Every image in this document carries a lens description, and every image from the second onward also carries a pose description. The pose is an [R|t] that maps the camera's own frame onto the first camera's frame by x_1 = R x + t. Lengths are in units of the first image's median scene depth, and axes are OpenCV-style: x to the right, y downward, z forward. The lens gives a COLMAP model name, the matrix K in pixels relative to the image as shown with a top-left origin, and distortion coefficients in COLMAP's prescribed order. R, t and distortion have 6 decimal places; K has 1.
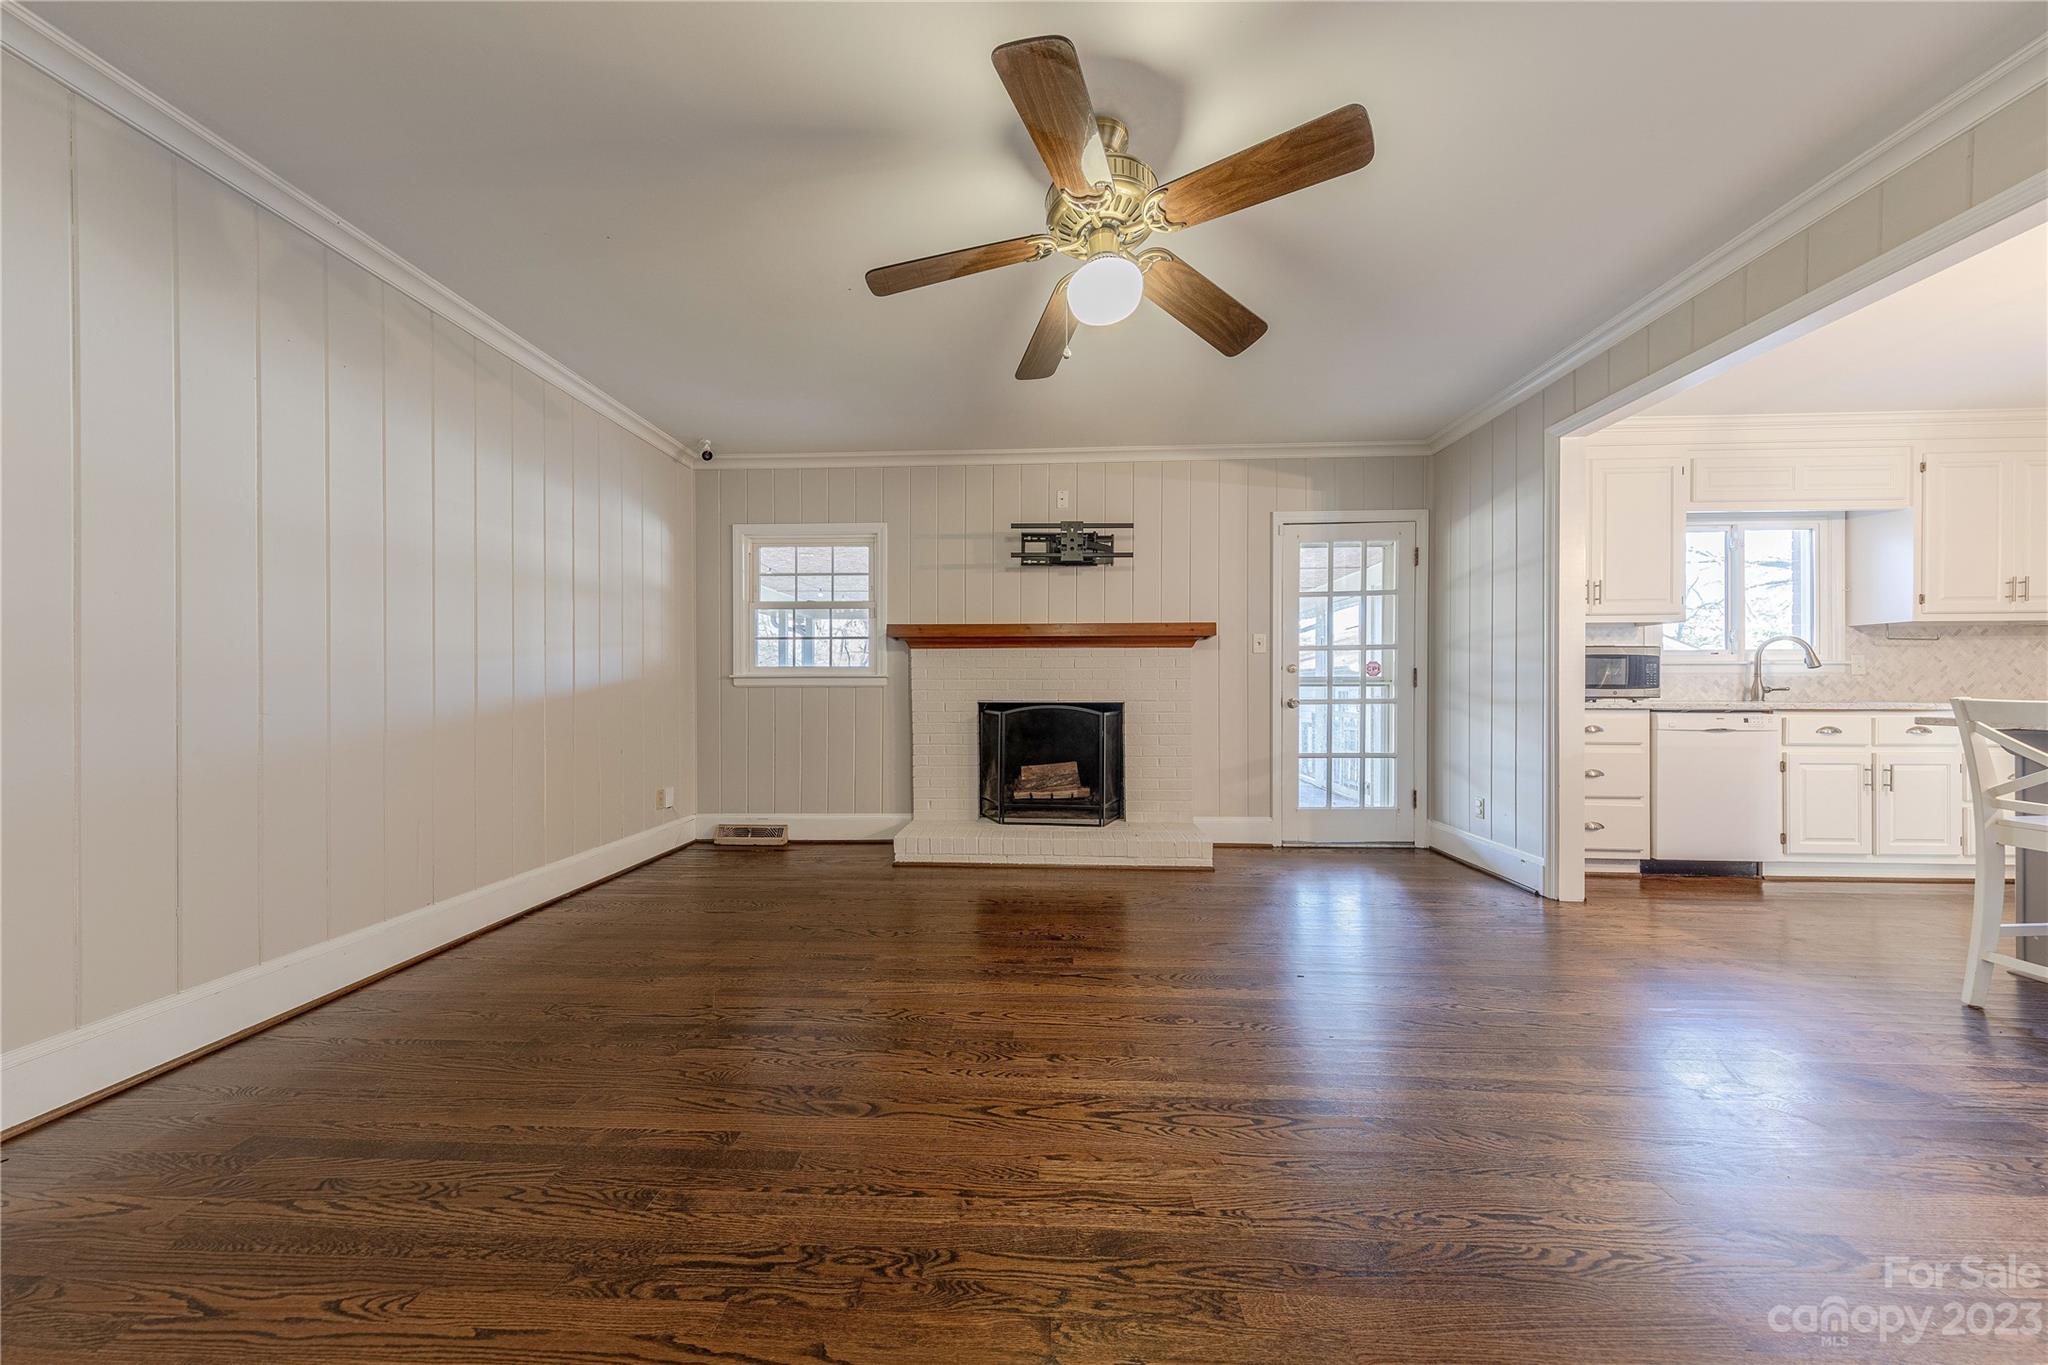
lens RADIAL K [[643.8, 0, 1019.0], [0, 643.8, 689.3], [0, 0, 1]] dist [0.009819, -0.001209]
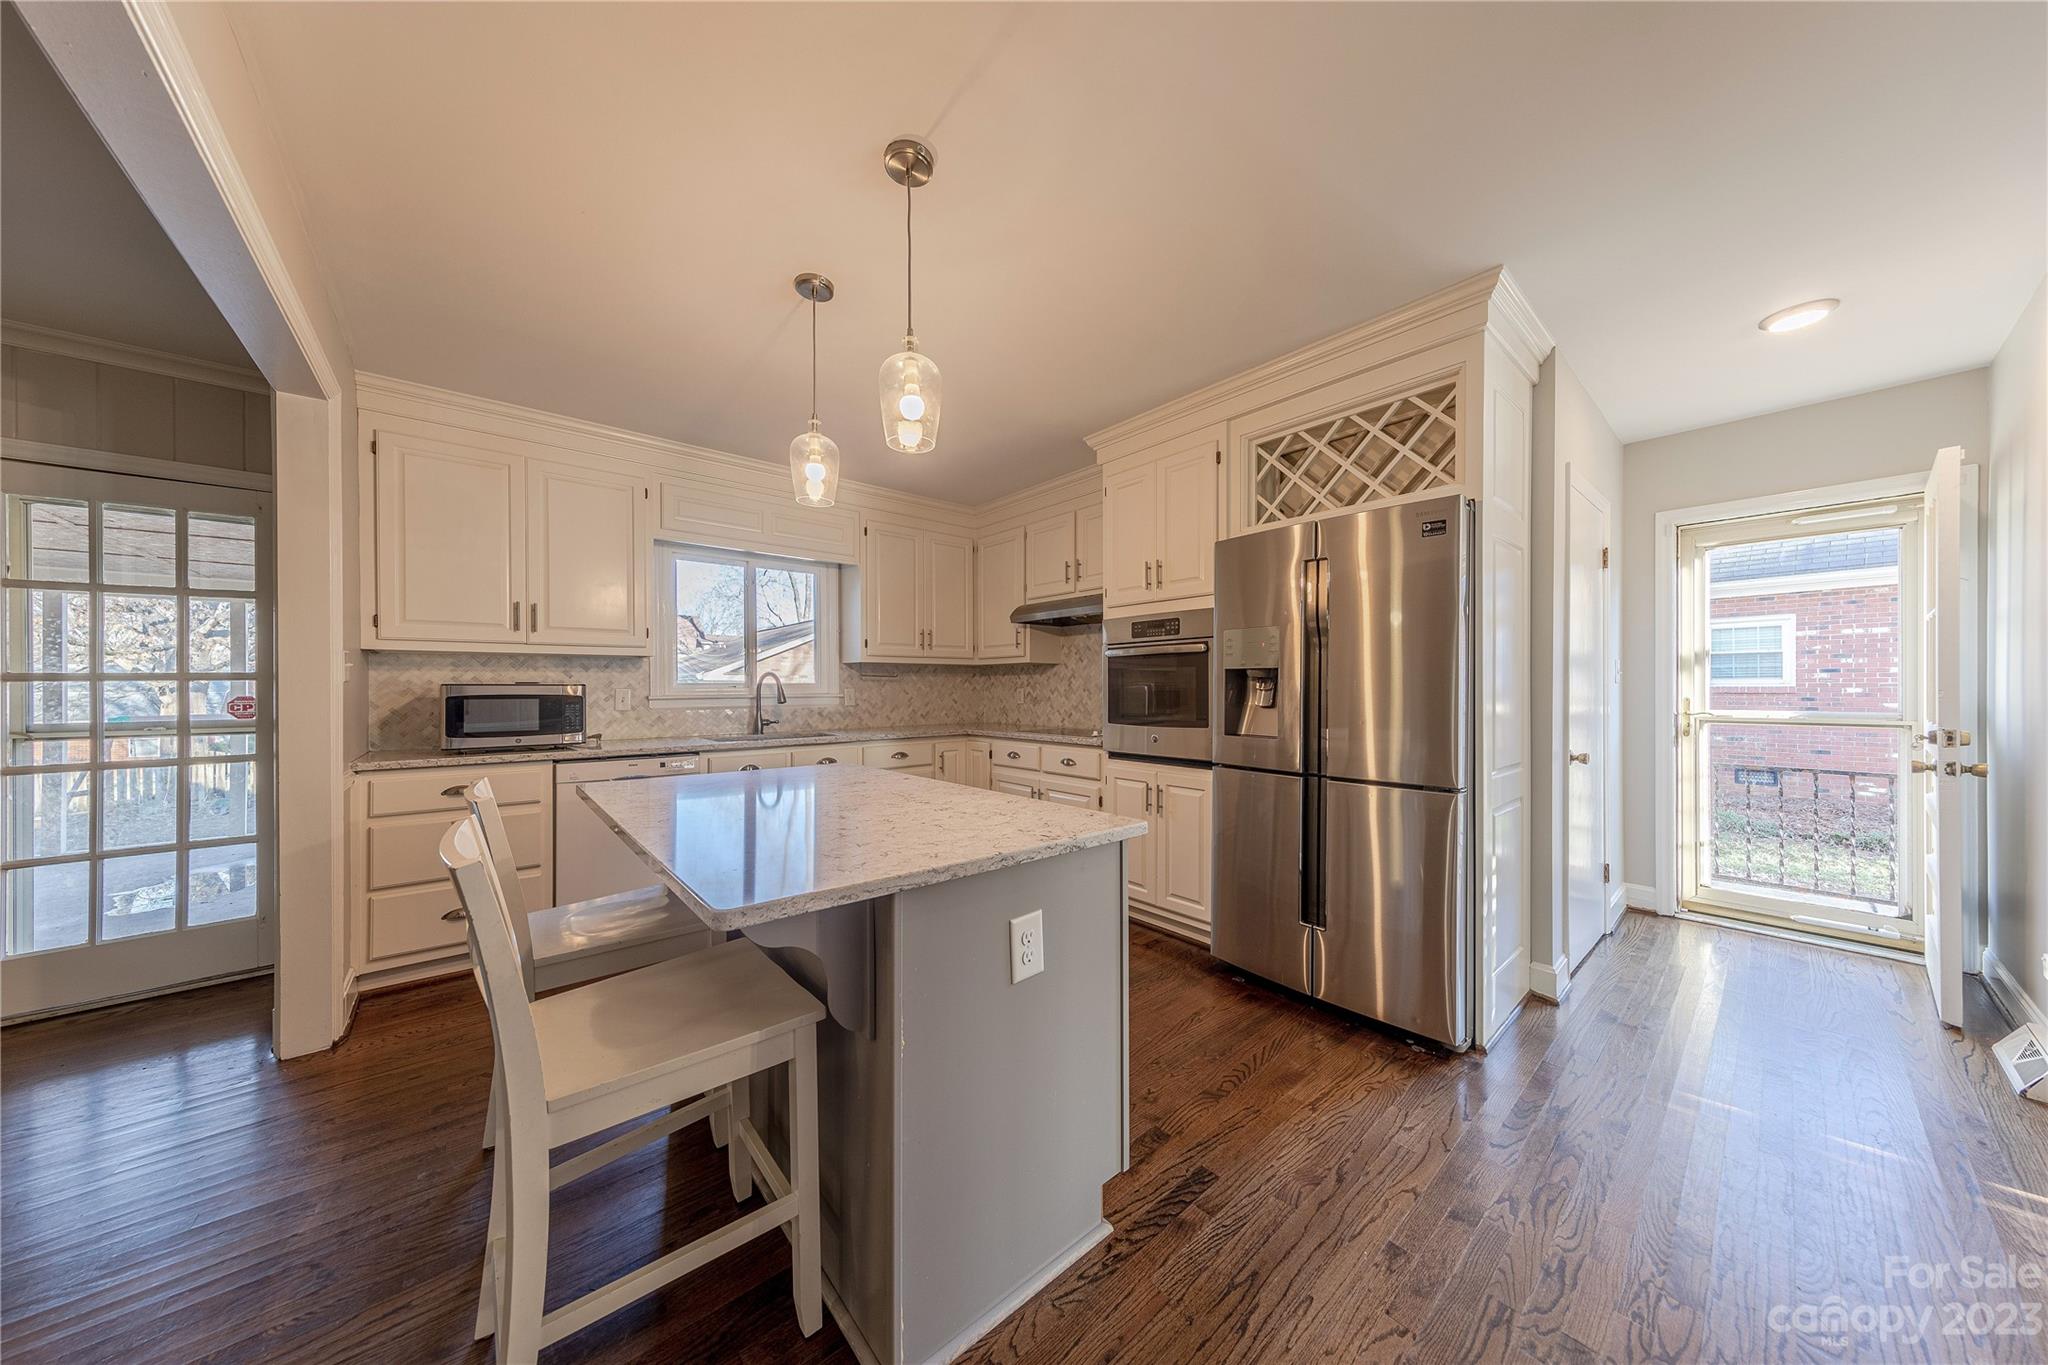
lens RADIAL K [[643.8, 0, 1018.5], [0, 643.8, 689.2], [0, 0, 1]] dist [0.009819, -0.001209]
pose [[0.732084, -0.004623, 0.681199, 0.731887], [0.004106, 0.999989, 0.002374, -0.053086], [-0.681202, 0.001059, 0.732095, -0.036764]]
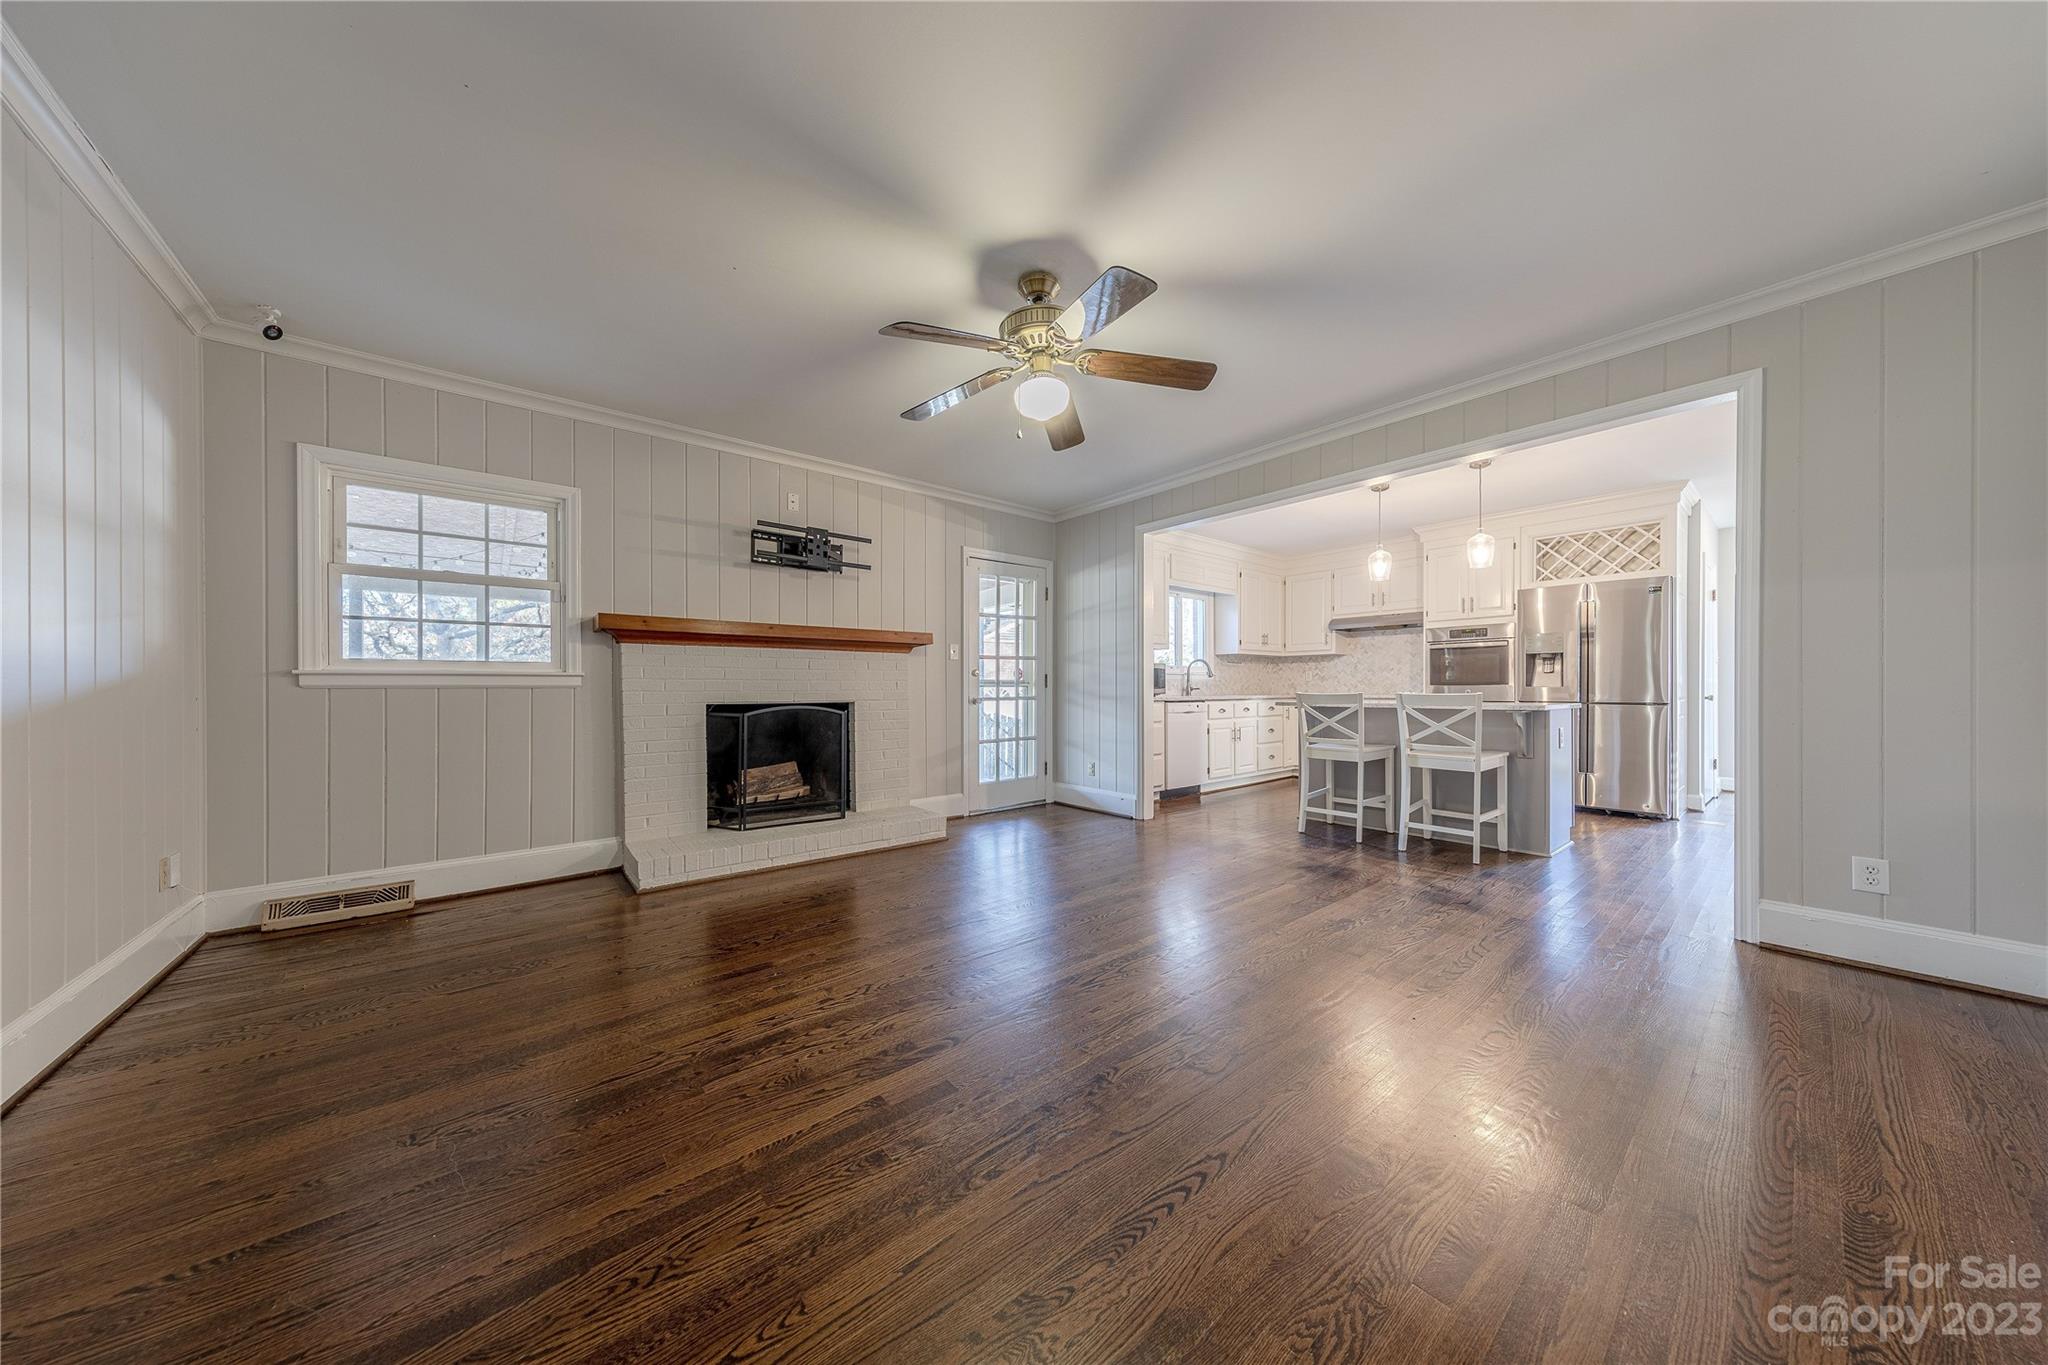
lens RADIAL K [[643.8, 0, 1016.0], [0, 643.8, 690.7], [0, 0, 1]] dist [0.009819, -0.001209]
pose [[0.744659, -0.003954, 0.667433, -0.372191], [0.003527, 0.999992, 0.001990, 0.000236], [-0.667436, 0.000872, 0.744667, 0.013216]]
